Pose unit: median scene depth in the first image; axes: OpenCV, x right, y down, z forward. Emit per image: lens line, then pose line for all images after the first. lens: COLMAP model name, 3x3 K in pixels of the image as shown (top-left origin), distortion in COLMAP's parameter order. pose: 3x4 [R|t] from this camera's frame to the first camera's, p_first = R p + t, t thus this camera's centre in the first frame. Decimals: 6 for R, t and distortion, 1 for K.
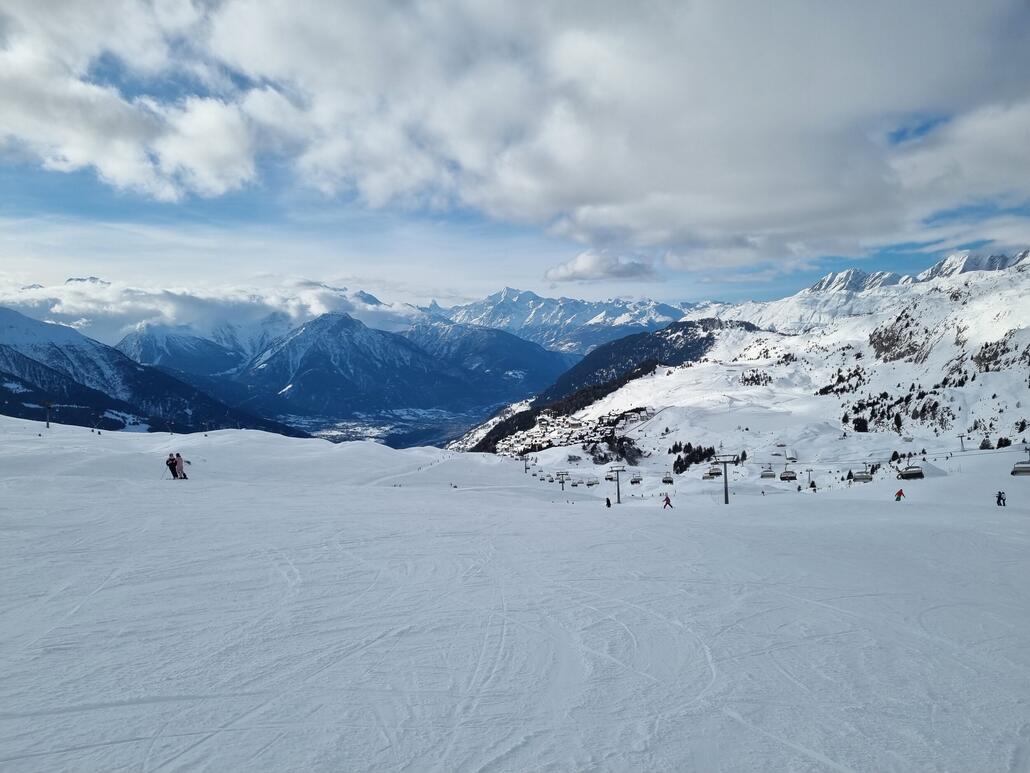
lens RADIAL K [[763.5, 0, 509.5], [0, 763.5, 383.4], [0, 0, 1]] dist [0.072552, -0.046605]
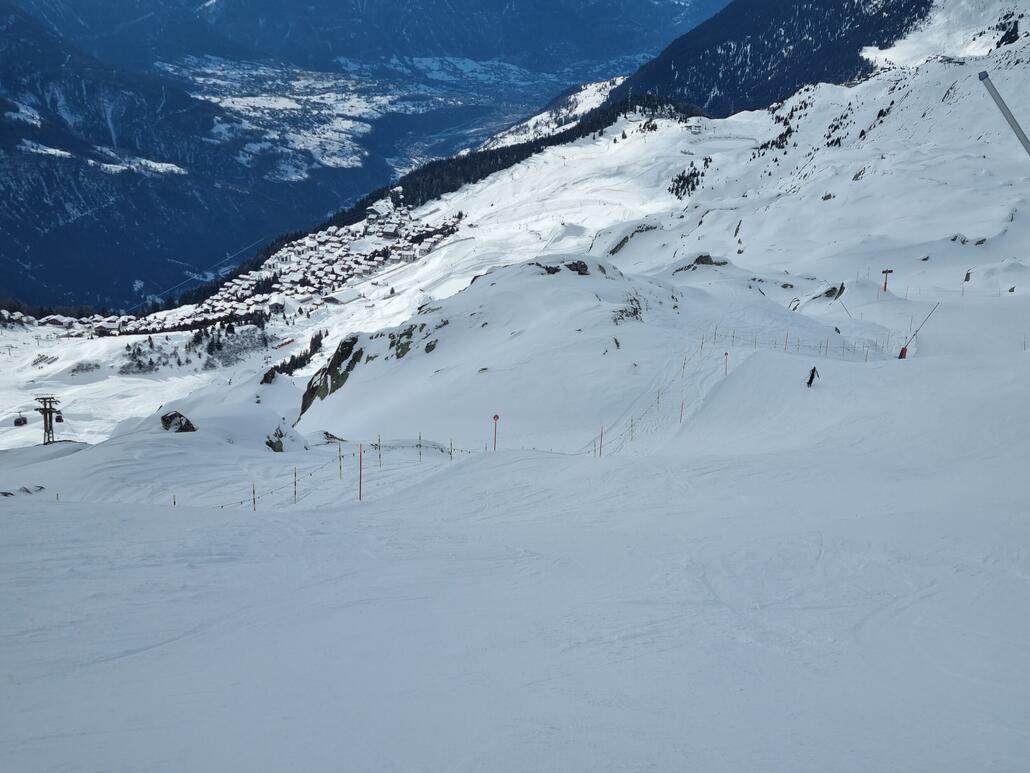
lens RADIAL K [[1581.2, 0, 525.5], [0, 1581.2, 383.9], [0, 0, 1]] dist [0.068671, 0.000000]
pose [[0.988384, 0.094276, -0.119198, 0.080811], [-0.060995, 0.964469, 0.257058, -0.038106], [0.139197, -0.246801, 0.959017, -0.065345]]
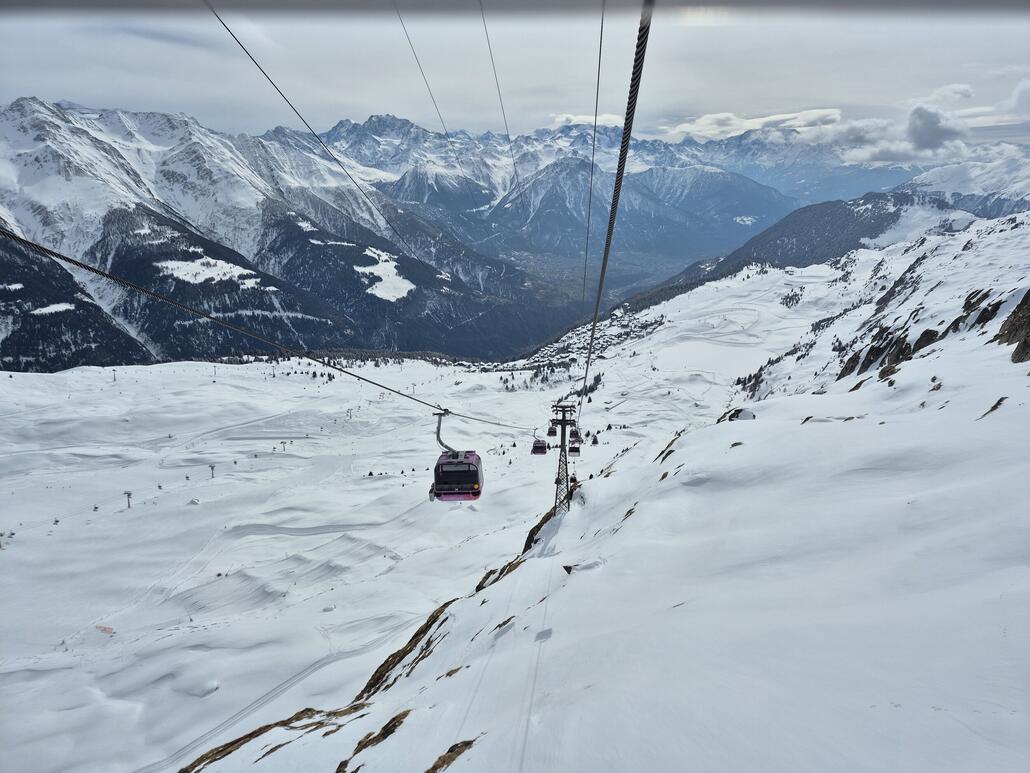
lens RADIAL K [[692.5, 0, 522.2], [0, 692.5, 397.4], [0, 0, 1]] dist [0.057131, -0.058109]
pose [[0.945858, 0.129882, -0.297461, 0.057111], [-0.049604, 0.963525, 0.262981, -0.024749], [0.320768, -0.233987, 0.917801, -0.021844]]
